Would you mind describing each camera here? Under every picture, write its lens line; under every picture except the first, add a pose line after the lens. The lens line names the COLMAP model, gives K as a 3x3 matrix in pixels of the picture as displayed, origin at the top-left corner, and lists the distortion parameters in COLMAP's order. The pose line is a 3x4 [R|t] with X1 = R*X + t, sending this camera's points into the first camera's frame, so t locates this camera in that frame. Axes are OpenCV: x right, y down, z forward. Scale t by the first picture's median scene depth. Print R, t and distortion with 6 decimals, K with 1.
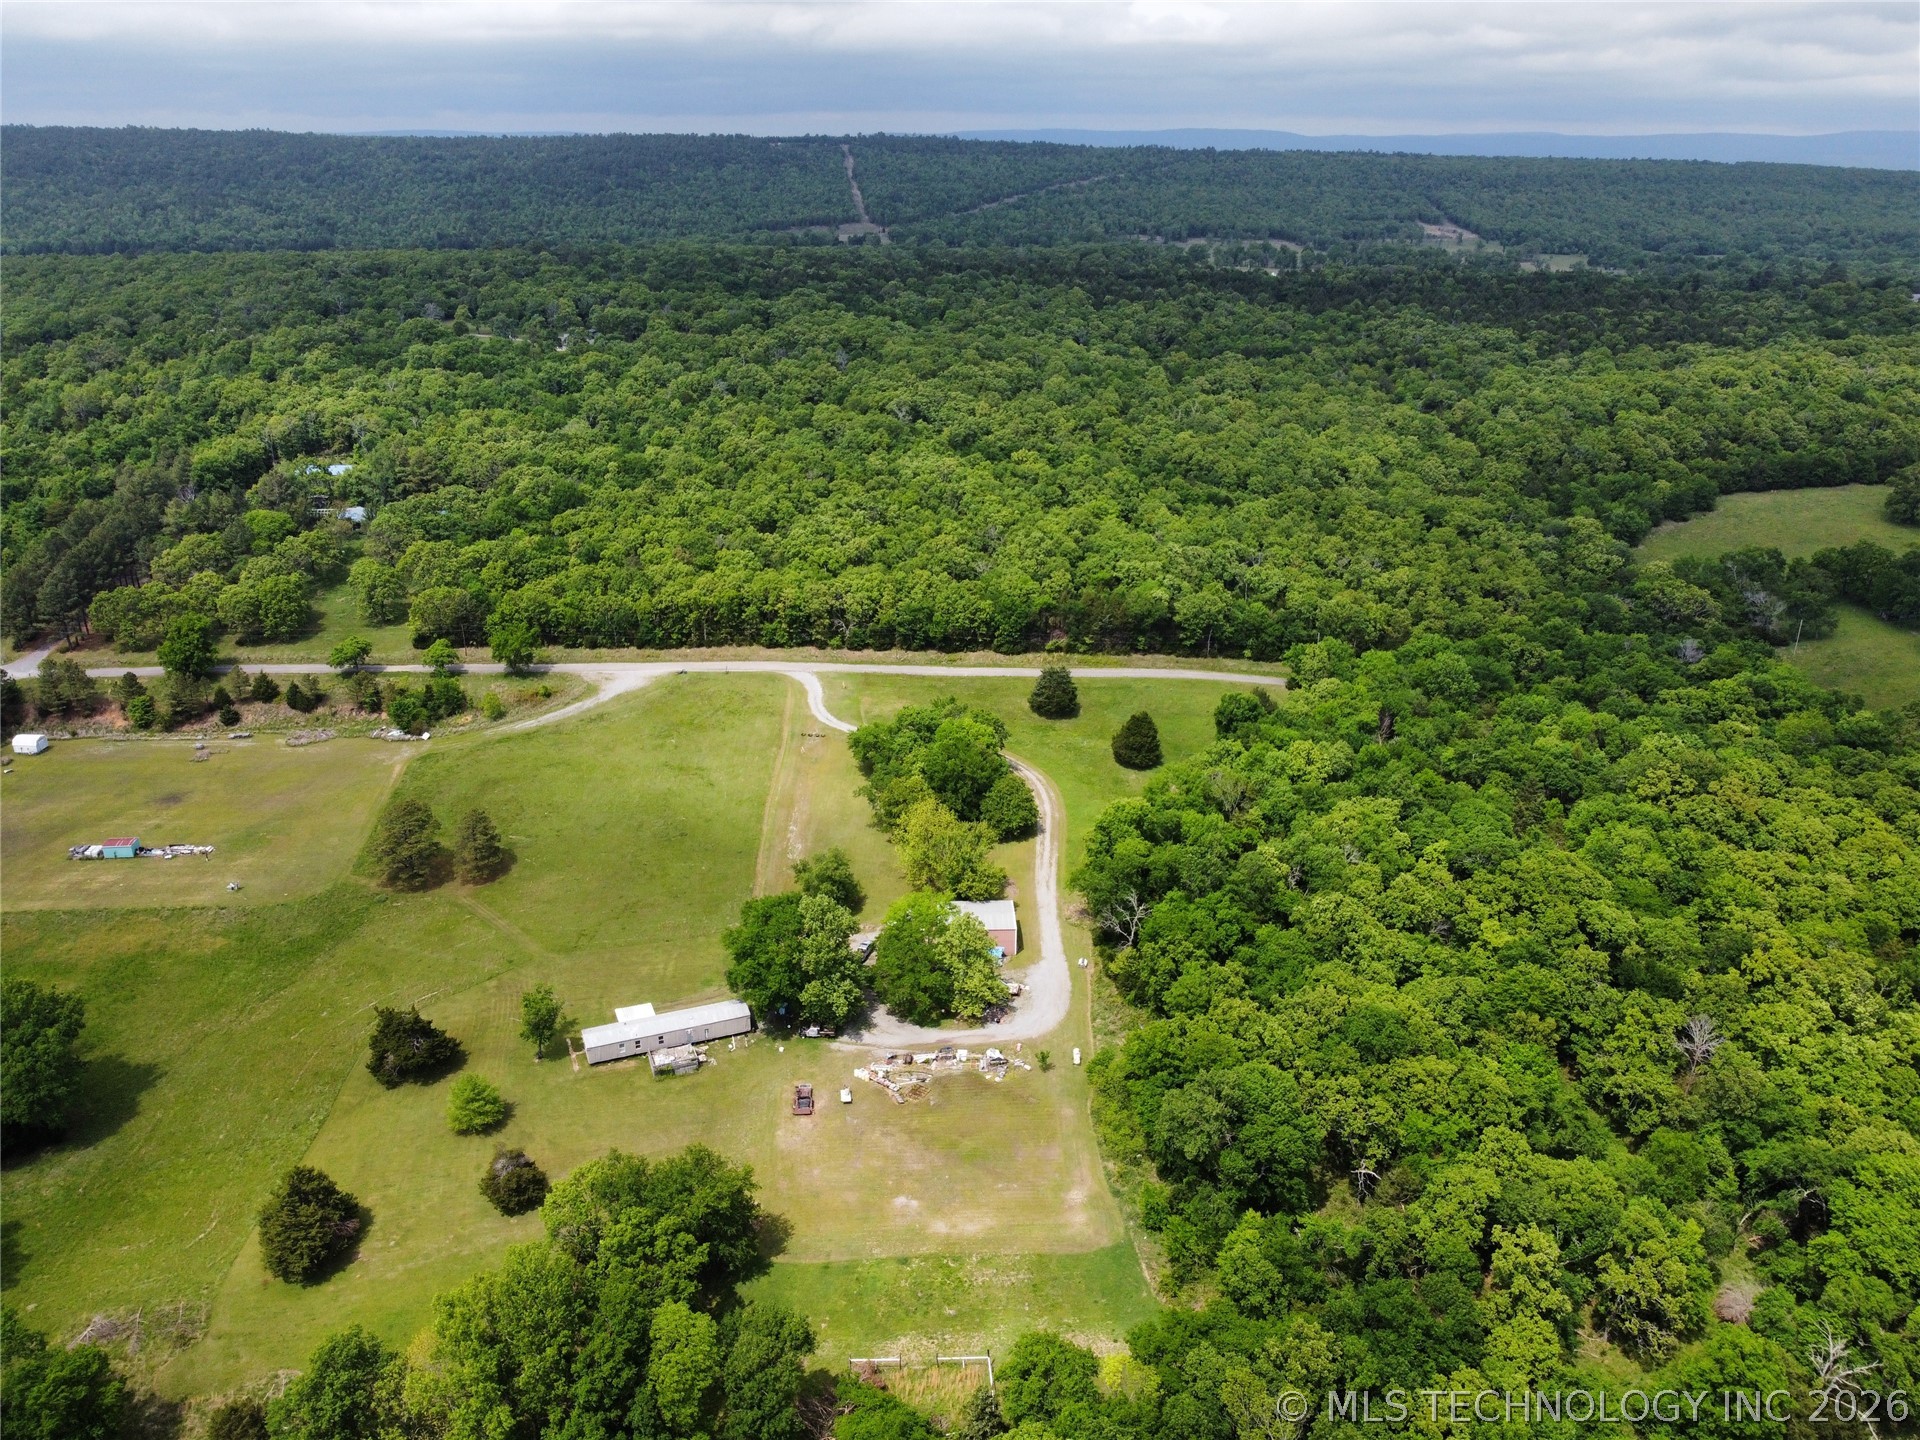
lens RADIAL K [[1459.5, 0, 957.3], [0, 1459.5, 717.6], [0, 0, 1]] dist [-0.006460, 0.000516]
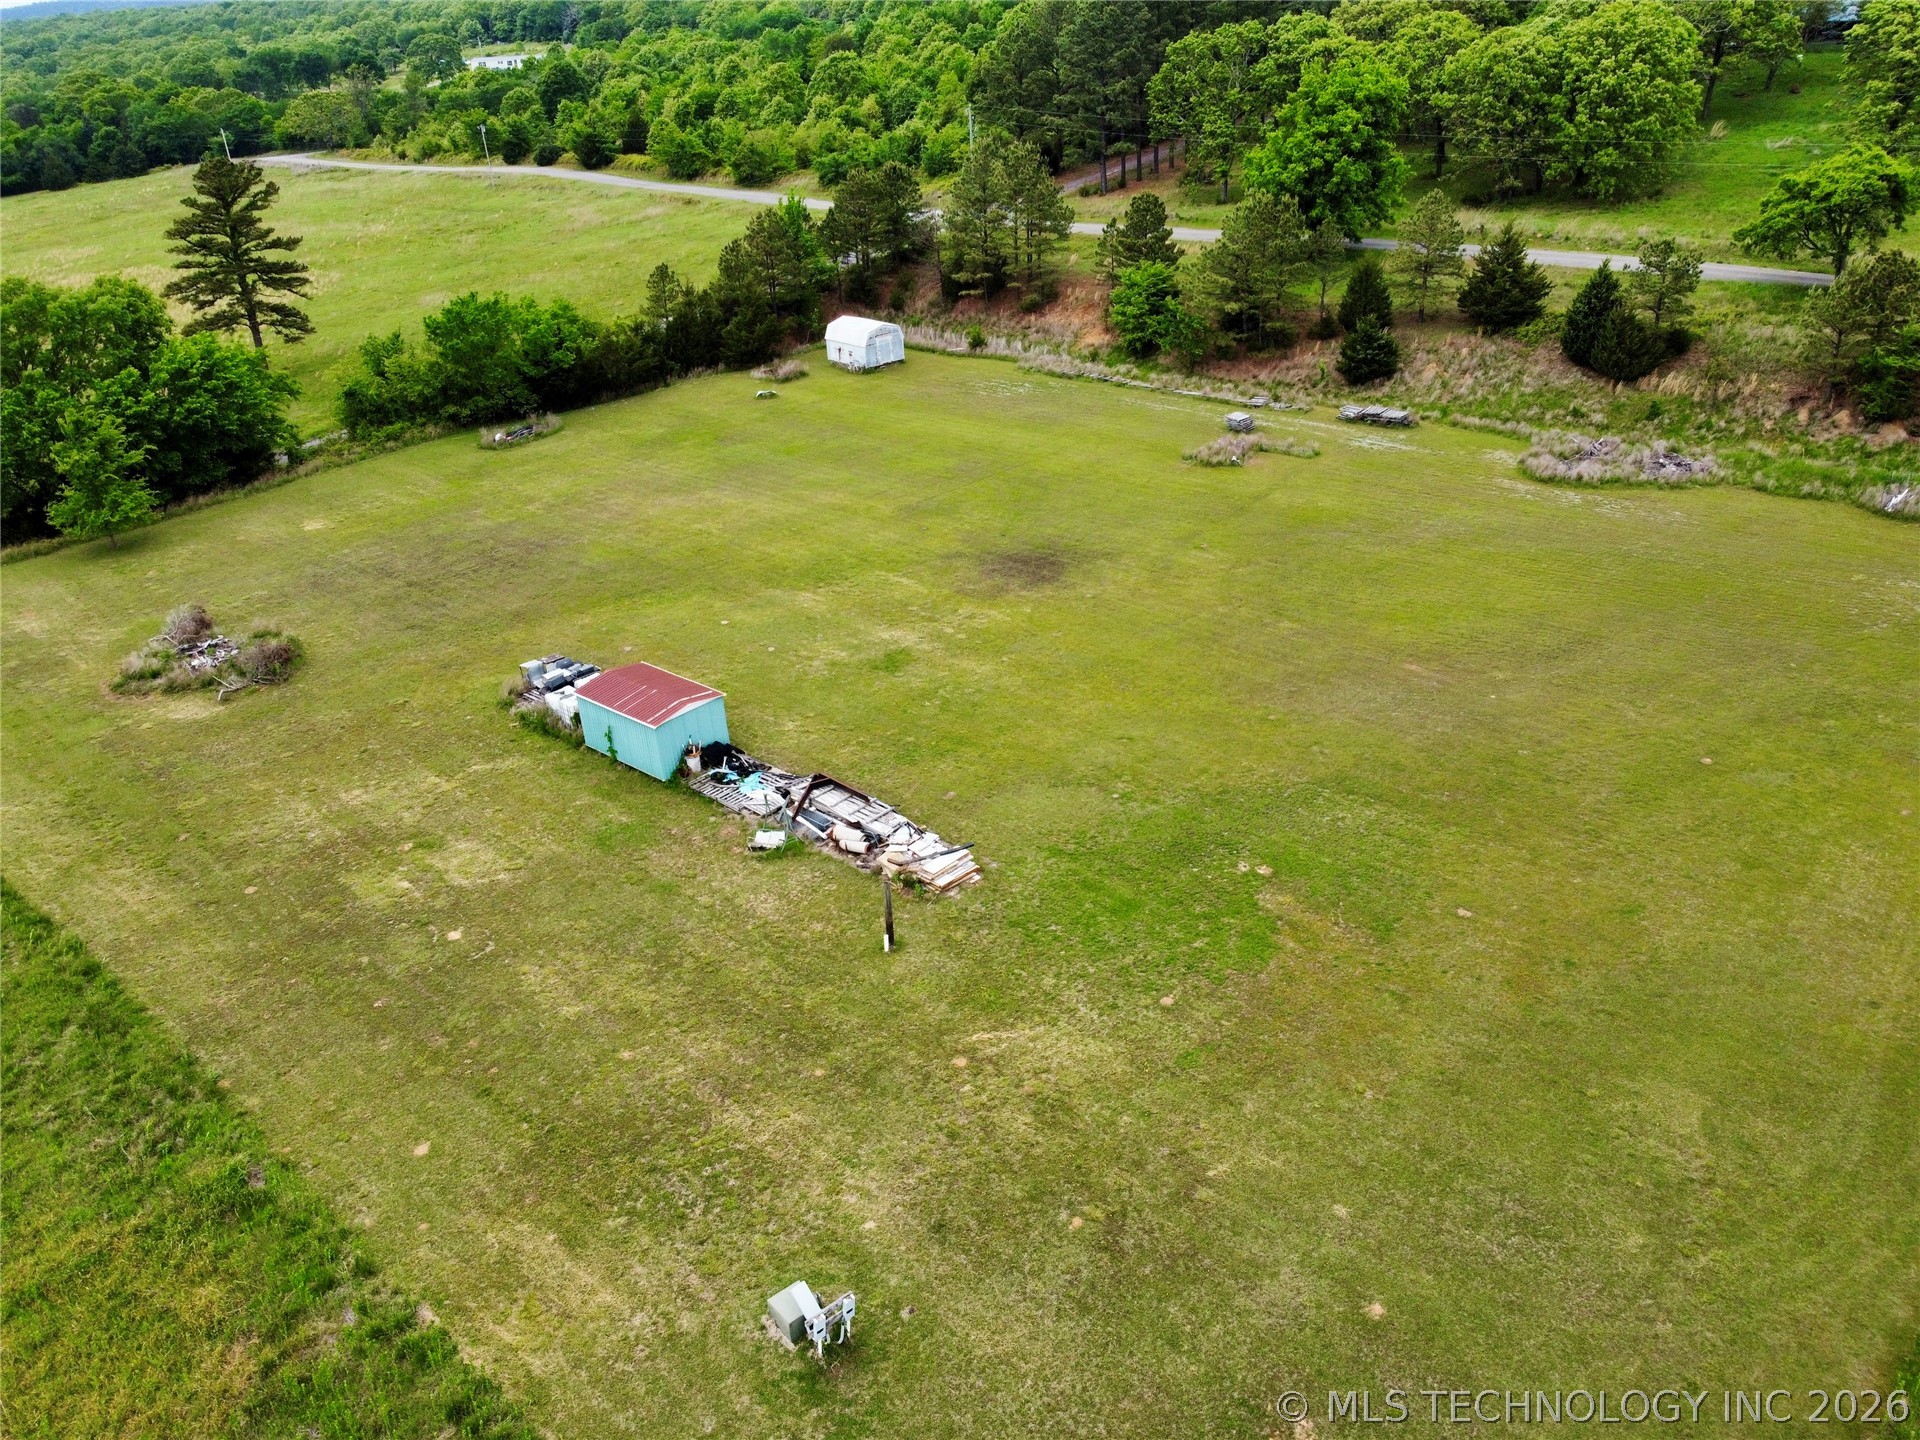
lens RADIAL K [[1459.5, 0, 957.3], [0, 1459.5, 717.6], [0, 0, 1]] dist [-0.006460, 0.000516]
pose [[0.673195, 0.284669, -0.682475, -0.328061], [-0.213485, 0.958451, 0.189199, 0.031998], [0.707977, 0.018330, 0.705997, 0.726159]]
